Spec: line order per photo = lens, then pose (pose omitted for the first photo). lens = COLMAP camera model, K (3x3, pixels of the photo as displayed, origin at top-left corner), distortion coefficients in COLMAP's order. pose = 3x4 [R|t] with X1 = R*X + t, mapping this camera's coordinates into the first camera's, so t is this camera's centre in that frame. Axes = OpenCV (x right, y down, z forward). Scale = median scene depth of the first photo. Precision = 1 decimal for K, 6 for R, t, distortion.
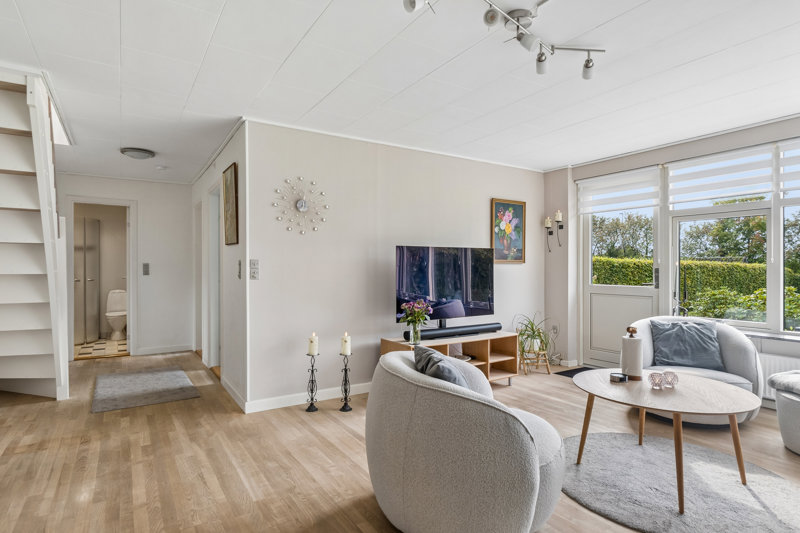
lens RADIAL K [[438.1, 0, 401.4], [0, 438.1, 265.7], [0, 0, 1]] dist [0.003738, -0.004193]
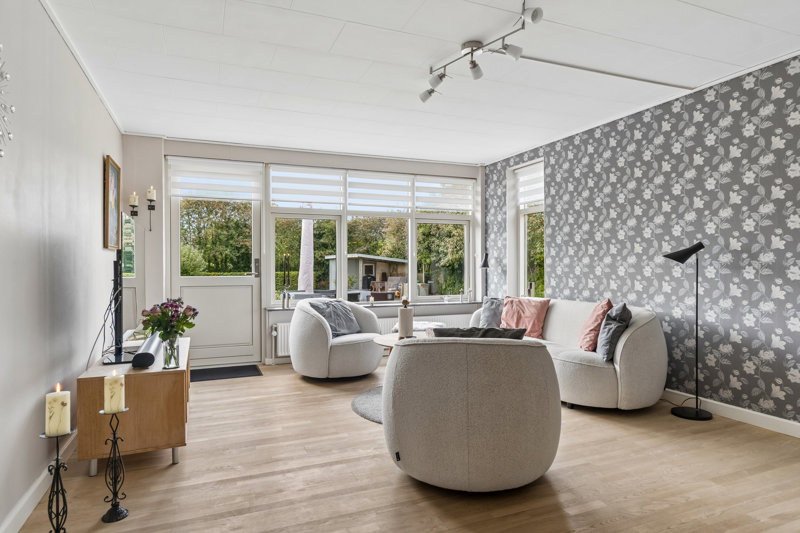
lens RADIAL K [[475.1, 0, 399.1], [0, 475.1, 270.0], [0, 0, 1]] dist [0.006870, 0.000708]
pose [[0.176204, -0.000859, 0.984353, -0.748193], [-0.000142, 1.000000, 0.000898, 0.047951], [-0.984354, -0.000298, 0.176204, 0.685444]]
